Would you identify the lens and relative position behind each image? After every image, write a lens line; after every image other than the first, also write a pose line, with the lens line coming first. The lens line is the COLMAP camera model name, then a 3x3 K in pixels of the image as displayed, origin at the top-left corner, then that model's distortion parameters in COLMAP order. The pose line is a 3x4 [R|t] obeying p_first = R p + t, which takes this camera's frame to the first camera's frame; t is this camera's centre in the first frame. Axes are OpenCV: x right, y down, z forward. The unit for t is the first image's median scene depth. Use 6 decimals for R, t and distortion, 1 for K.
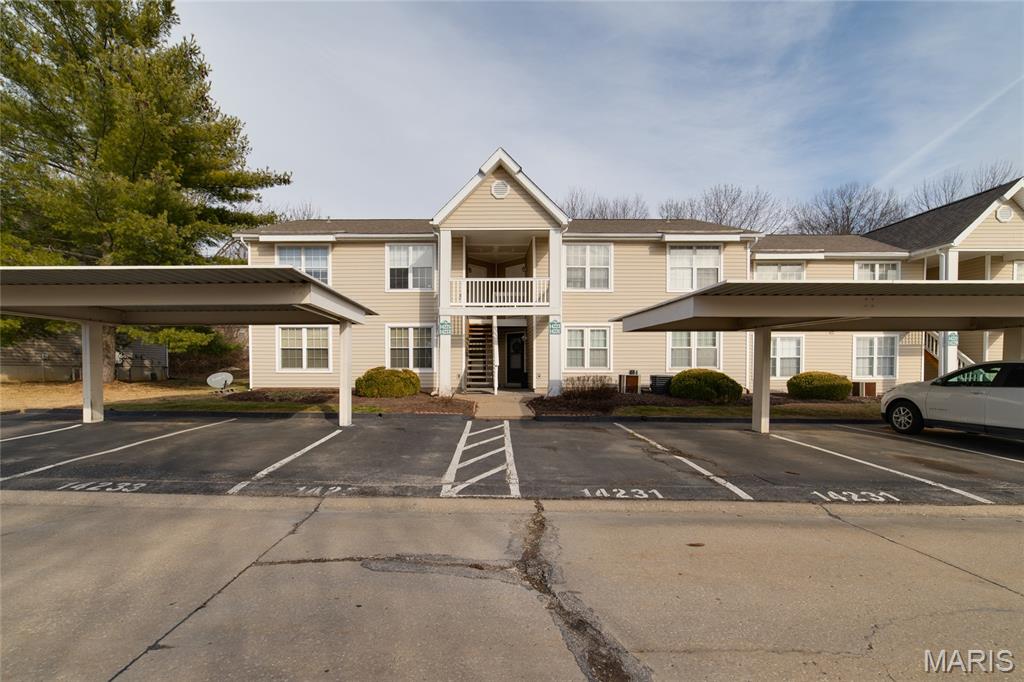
lens RADIAL K [[418.9, 0, 493.3], [0, 418.9, 371.7], [0, 0, 1]] dist [-0.017720, -0.000075]
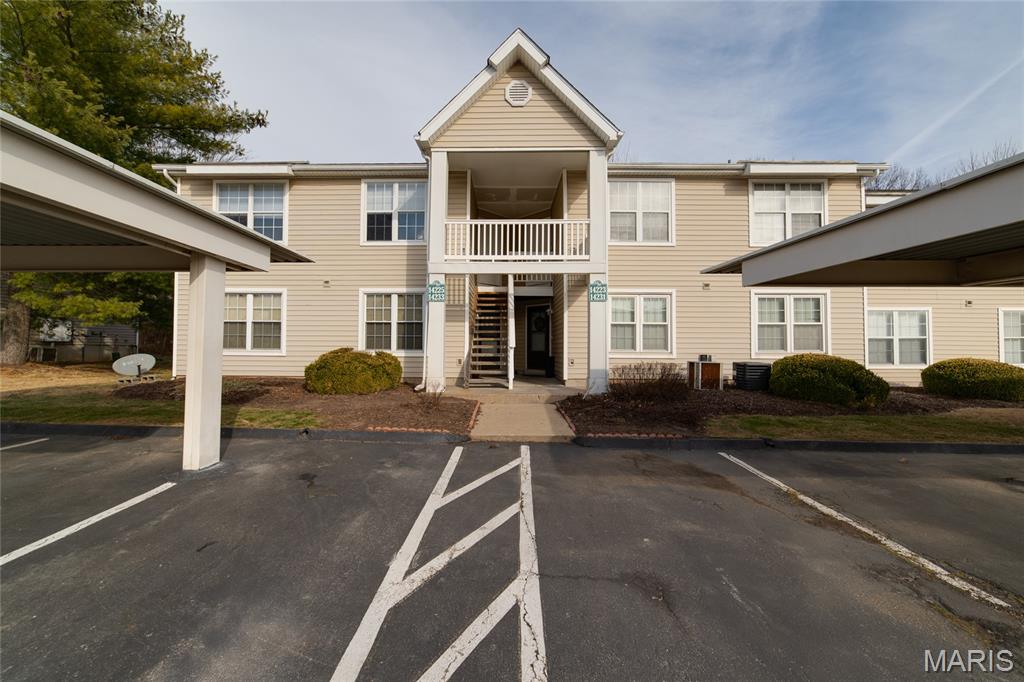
lens RADIAL K [[391.1, 0, 508.8], [0, 391.1, 336.5], [0, 0, 1]] dist [-0.015370, 0.000011]
pose [[0.999873, 0.005967, -0.014792, 0.011451], [-0.006548, 0.999196, -0.039545, -0.006550], [0.014544, 0.039637, 0.999108, 0.332956]]
